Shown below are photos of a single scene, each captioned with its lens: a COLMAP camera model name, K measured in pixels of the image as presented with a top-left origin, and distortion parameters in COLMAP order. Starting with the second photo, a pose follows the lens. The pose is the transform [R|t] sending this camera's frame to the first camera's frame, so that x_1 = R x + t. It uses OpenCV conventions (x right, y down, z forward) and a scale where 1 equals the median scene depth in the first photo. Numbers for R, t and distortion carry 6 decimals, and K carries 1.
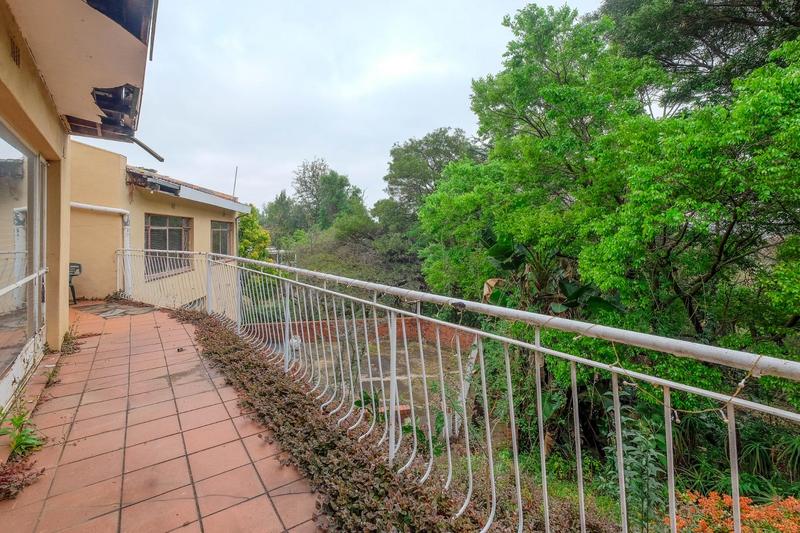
lens RADIAL K [[357.1, 0, 391.7], [0, 357.1, 234.4], [0, 0, 1]] dist [0.003373, 0.002605]
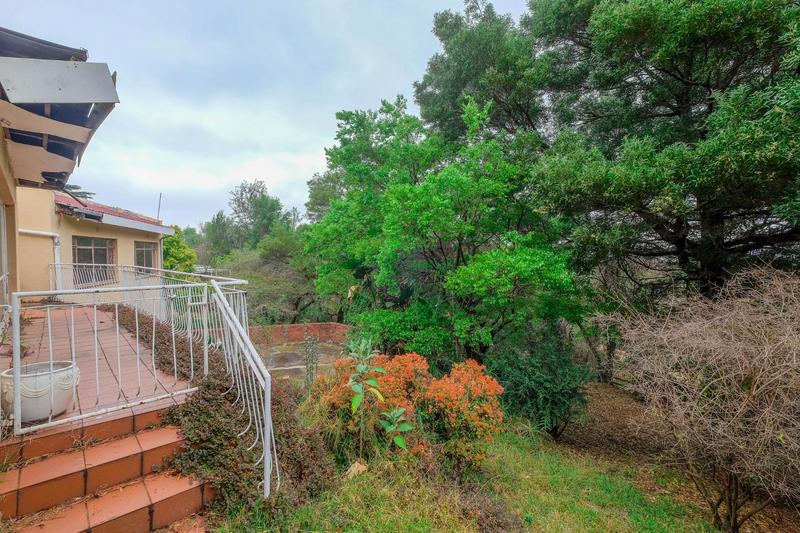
lens RADIAL K [[357.1, 0, 401.1], [0, 357.1, 268.4], [0, 0, 1]] dist [0.003373, 0.002605]
pose [[0.989524, -0.001334, 0.144359, 0.199243], [-0.004192, 0.999270, 0.037967, 0.002709], [-0.144305, -0.038175, 0.988797, -0.305942]]
